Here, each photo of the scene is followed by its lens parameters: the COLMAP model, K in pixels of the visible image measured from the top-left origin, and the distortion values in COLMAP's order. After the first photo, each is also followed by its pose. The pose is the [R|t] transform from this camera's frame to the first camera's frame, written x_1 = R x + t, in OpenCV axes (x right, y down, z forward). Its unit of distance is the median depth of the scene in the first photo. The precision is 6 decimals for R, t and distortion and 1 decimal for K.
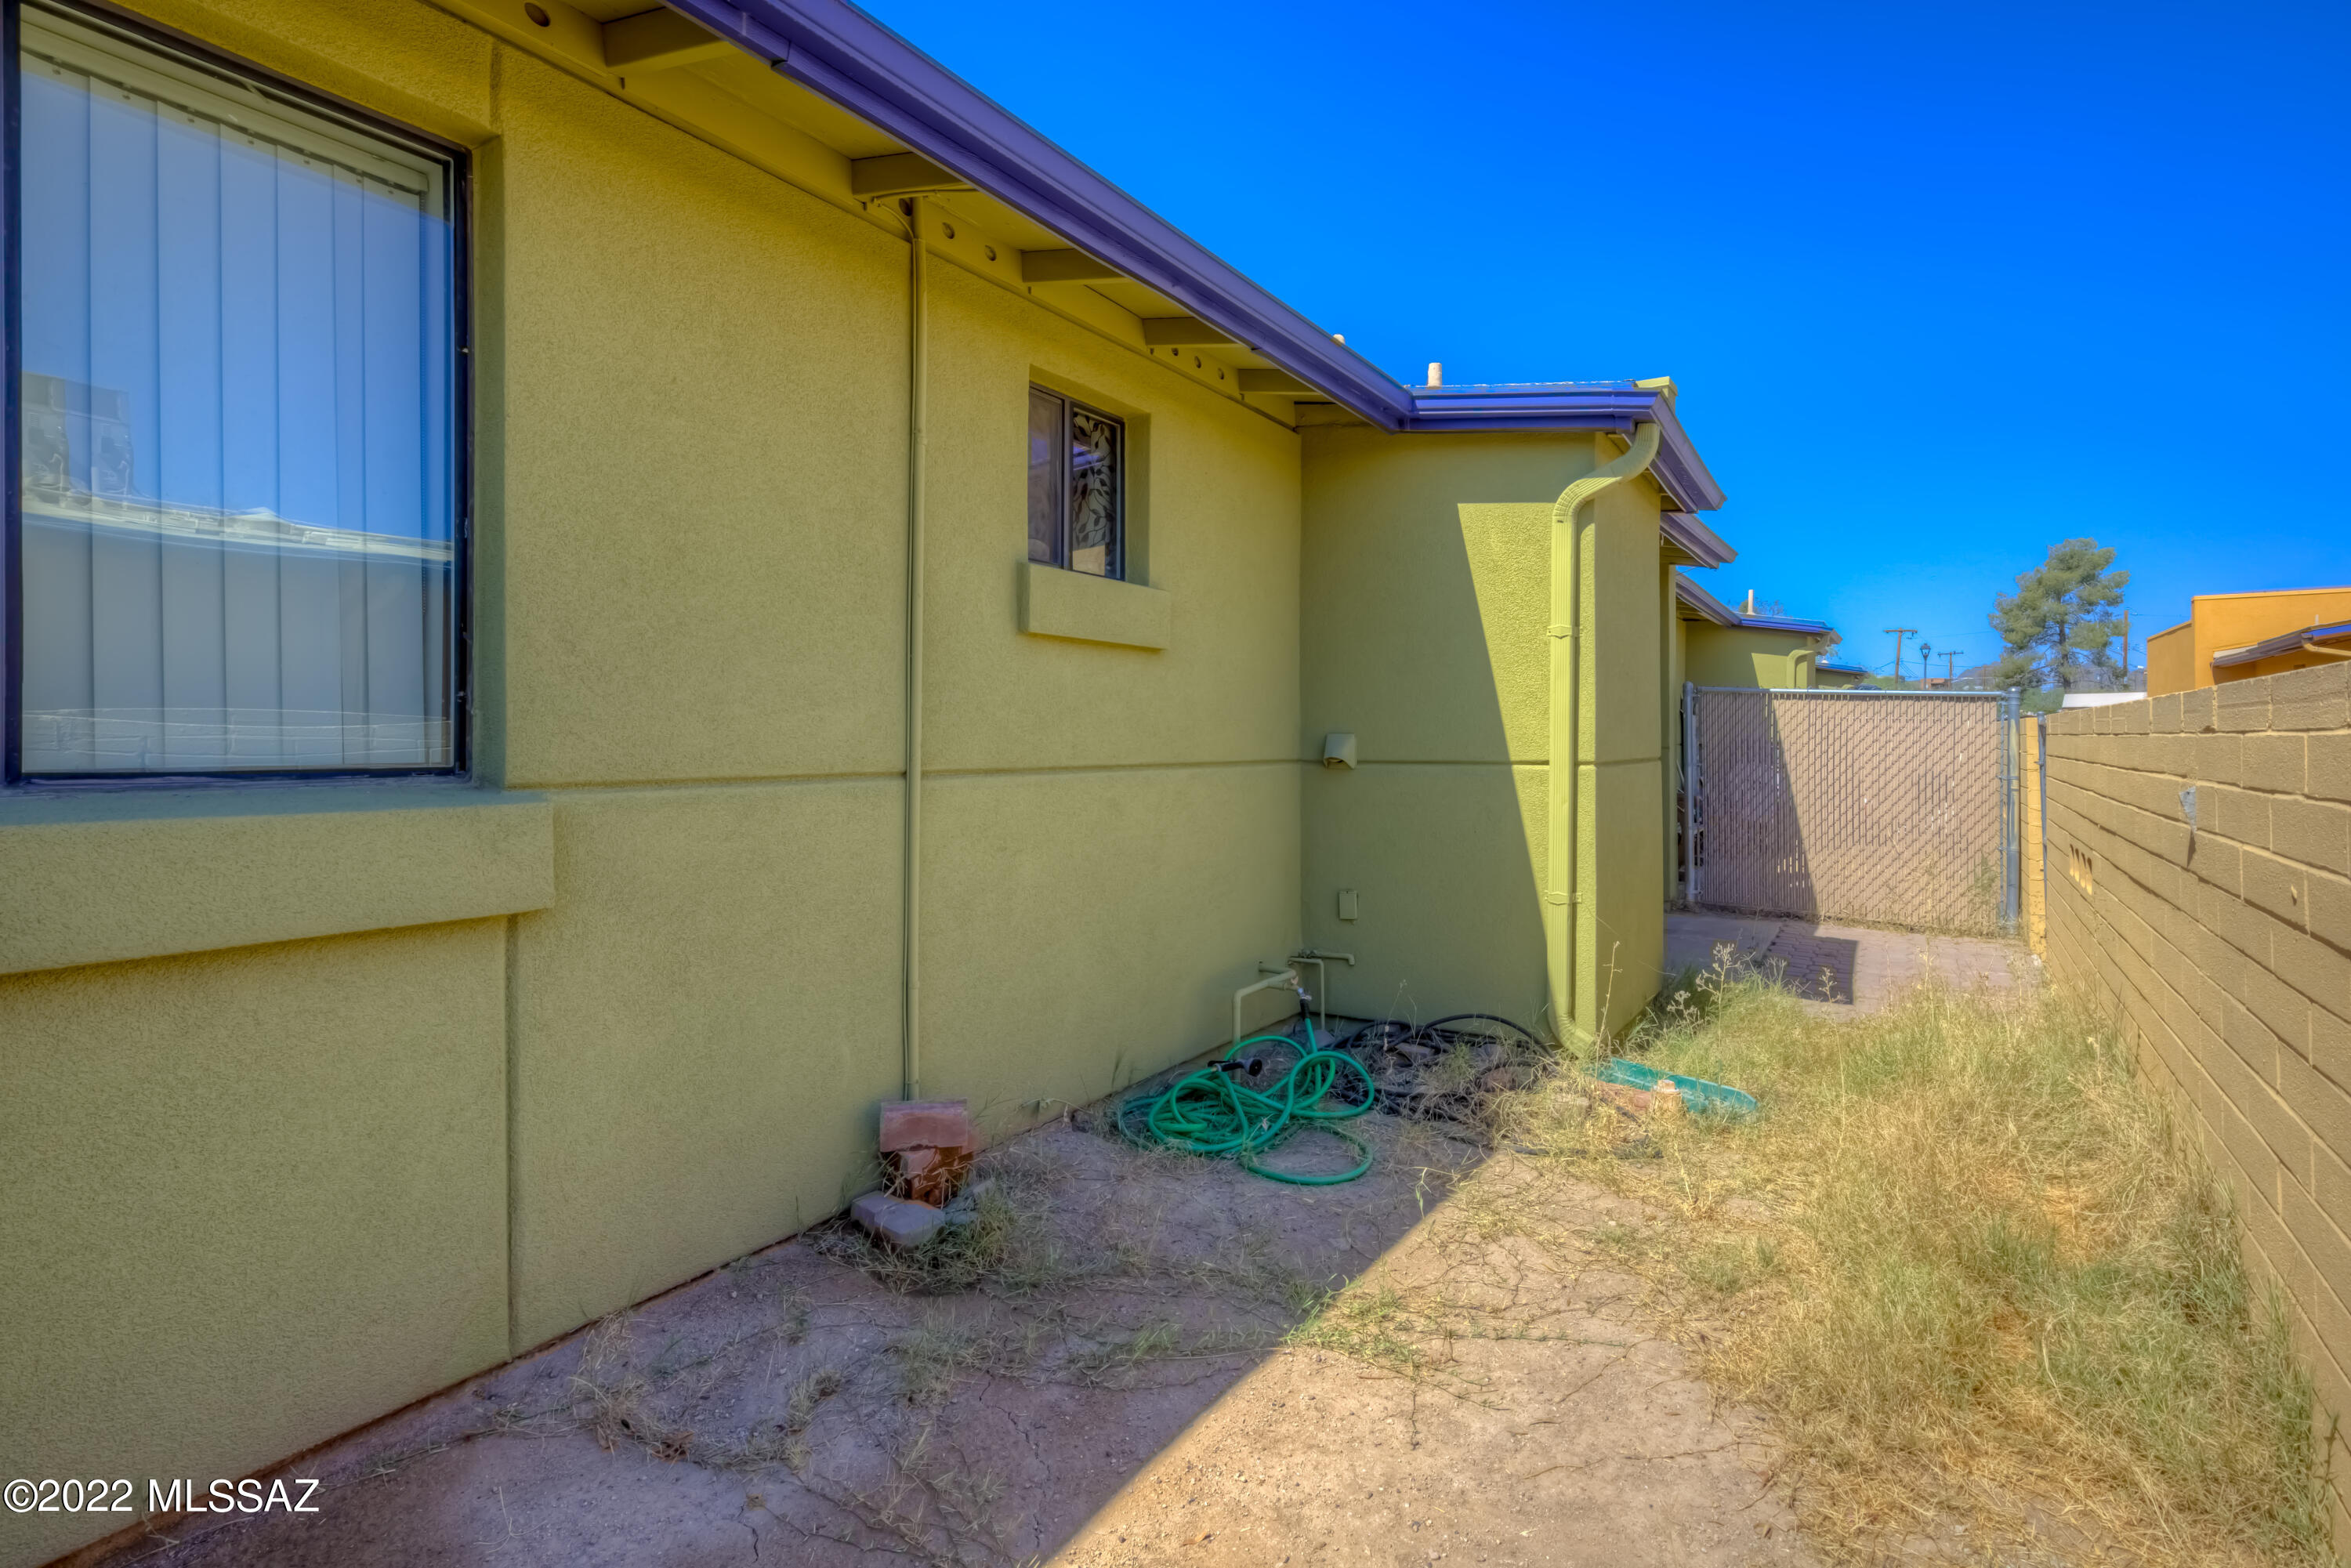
lens RADIAL K [[1123.0, 0, 1229.4], [0, 1123.0, 733.8], [0, 0, 1]] dist [-0.017767, 0.000243]
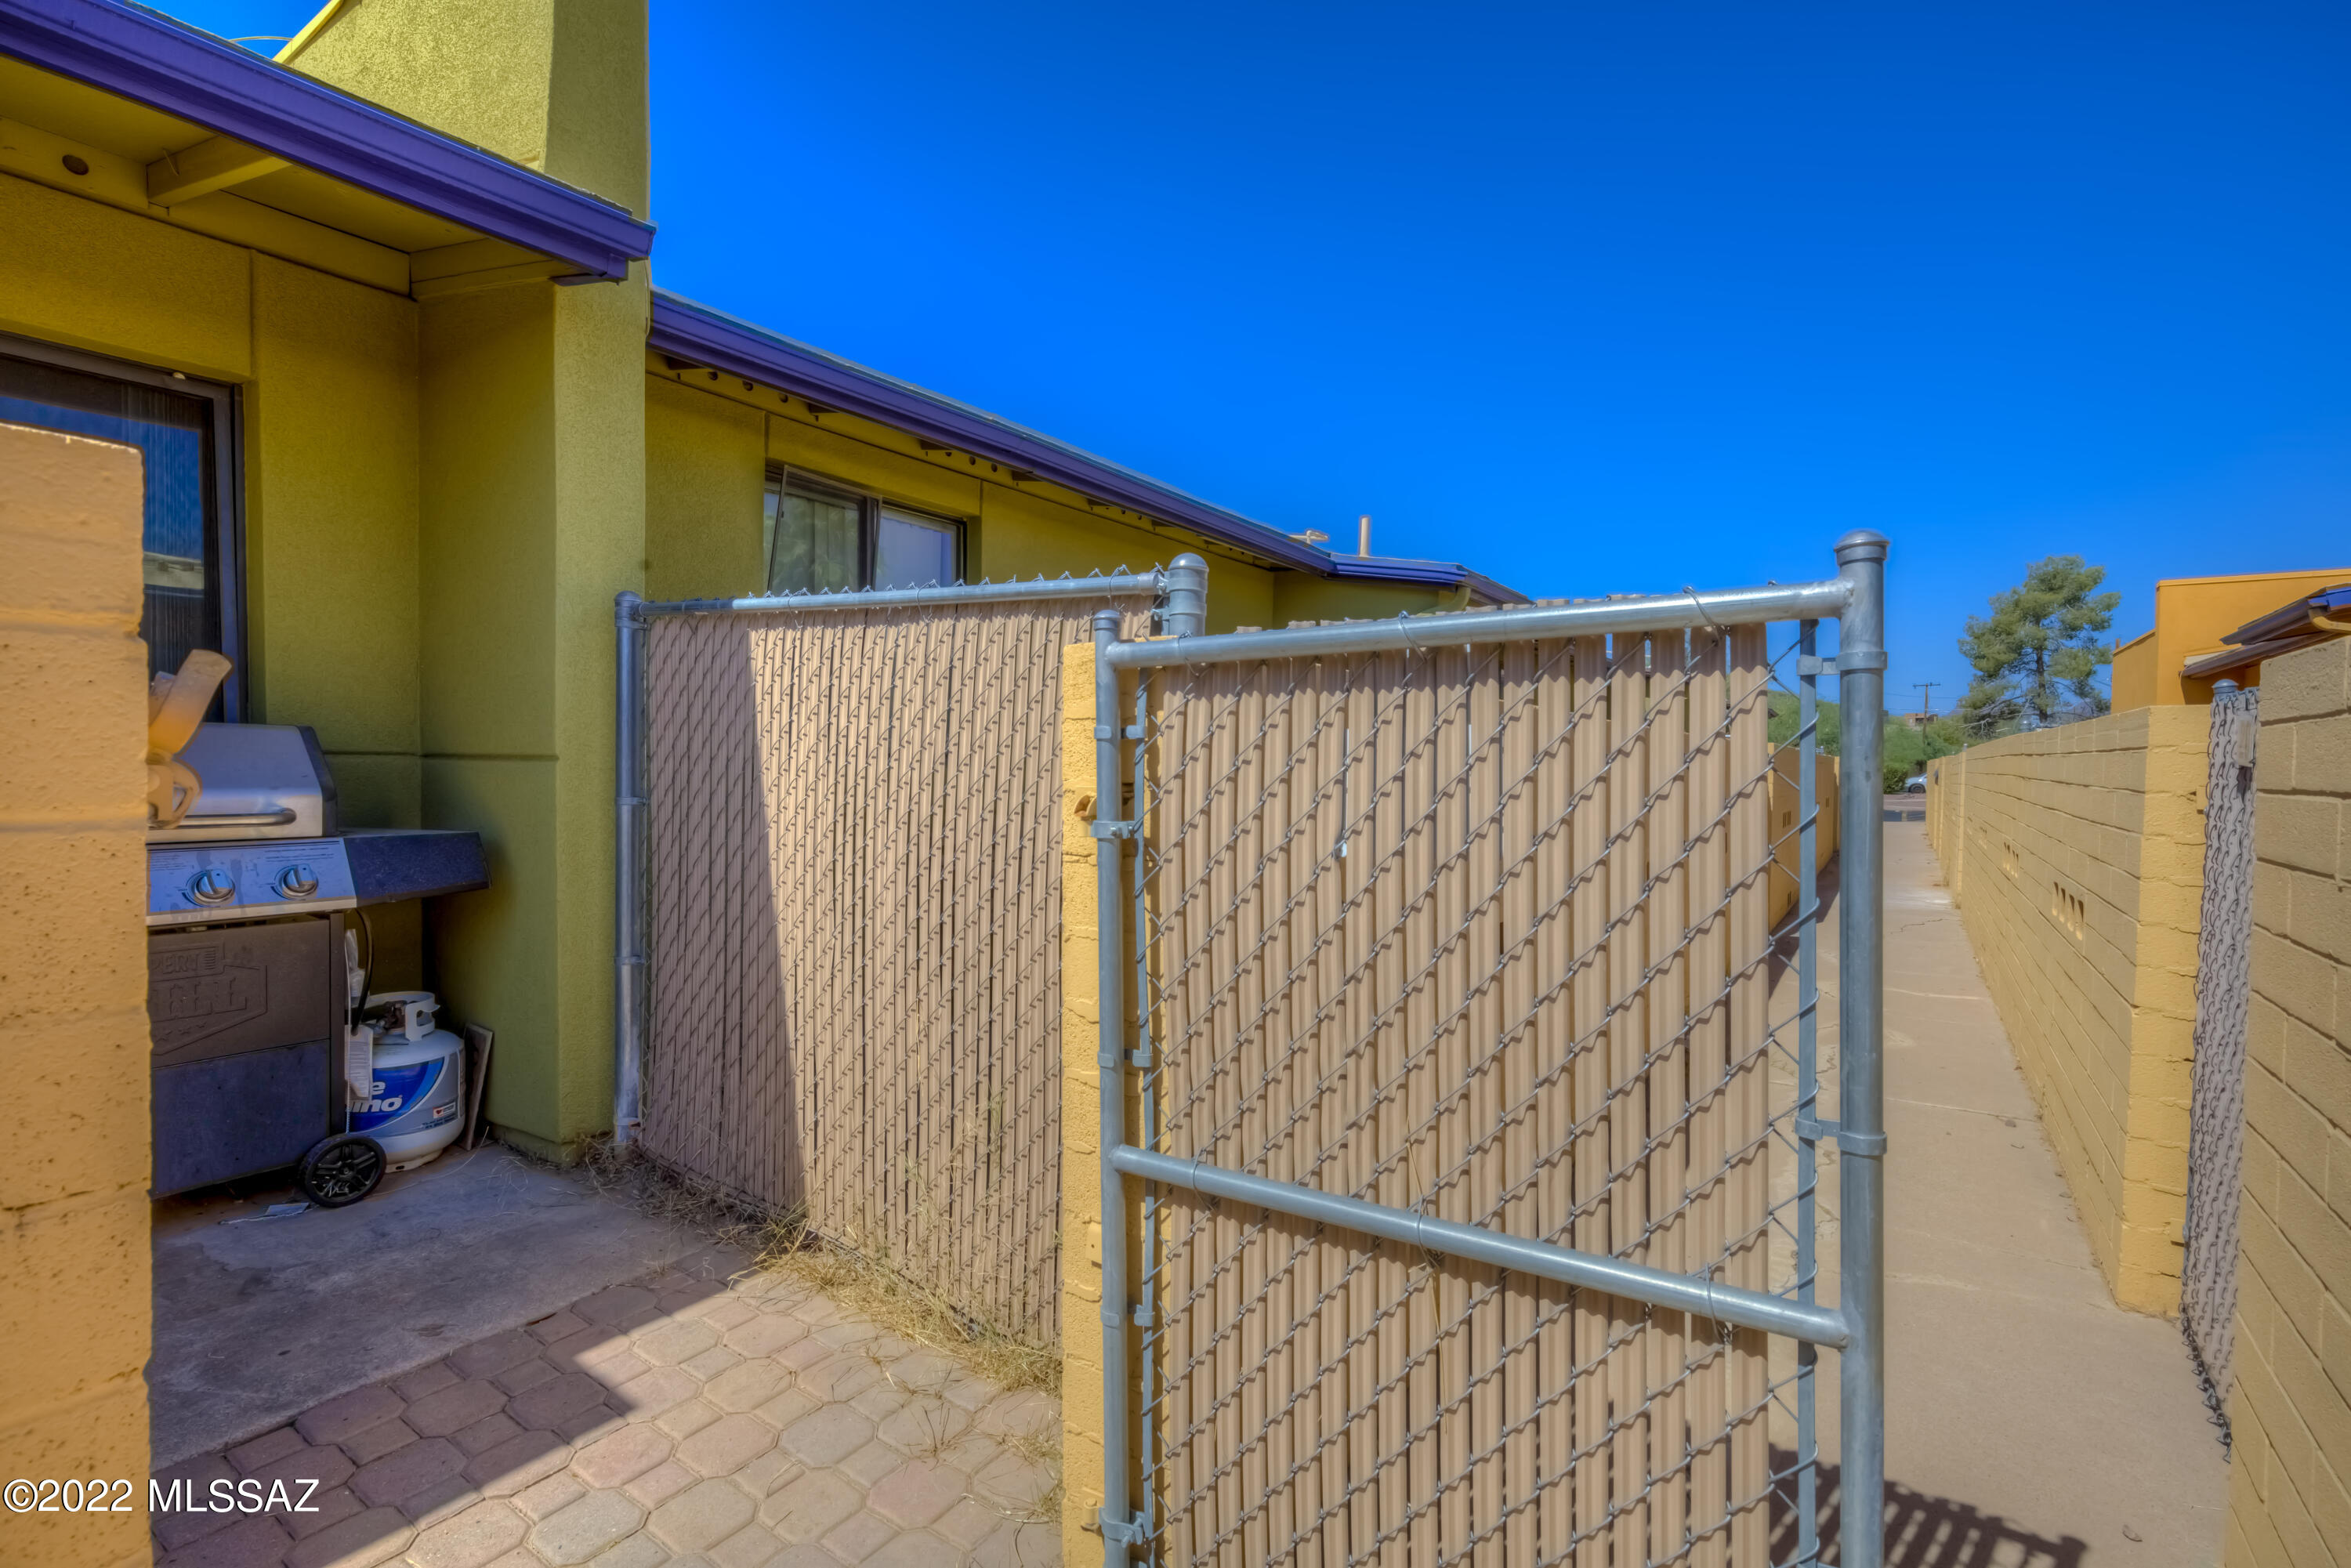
lens RADIAL K [[1093.1, 0, 1188.9], [0, 1093.1, 779.4], [0, 0, 1]] dist [0.007790, -0.000472]
pose [[0.999362, 0.021953, -0.028179, 0.700315], [-0.021312, 0.999512, 0.022856, 0.007881], [0.028667, -0.022241, 0.999342, 0.695827]]
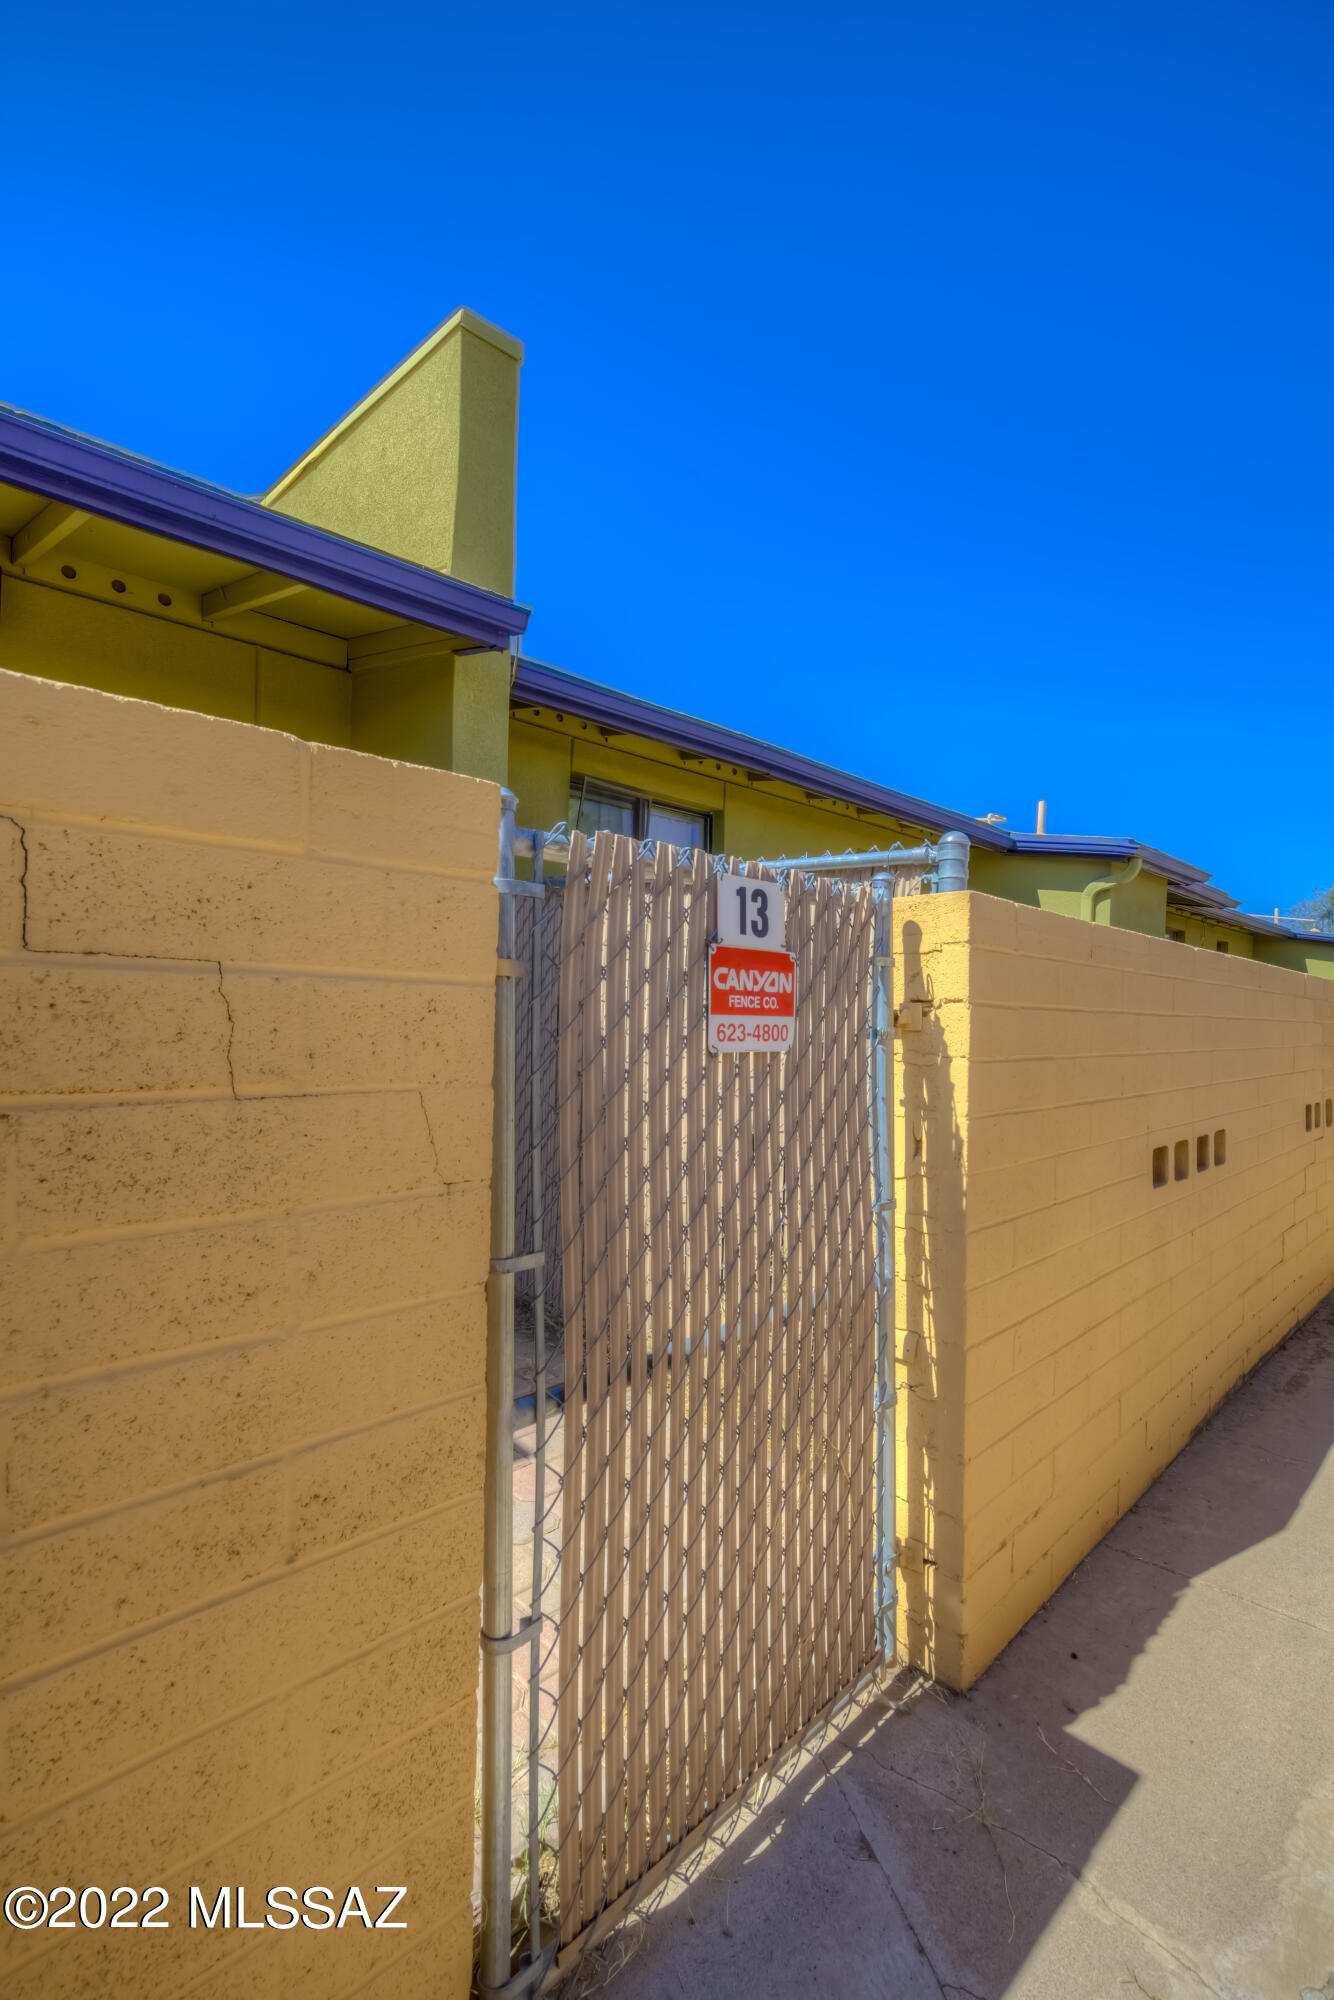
lens RADIAL K [[948.0, 0, 668.4], [0, 948.0, 1004.6], [0, 0, 1]] dist [0.000658, -0.000309]
pose [[0.974905, 0.026499, -0.221037, 0.668890], [-0.028204, 0.999592, -0.004562, 0.018605], [0.220826, 0.010682, 0.975255, 0.646540]]
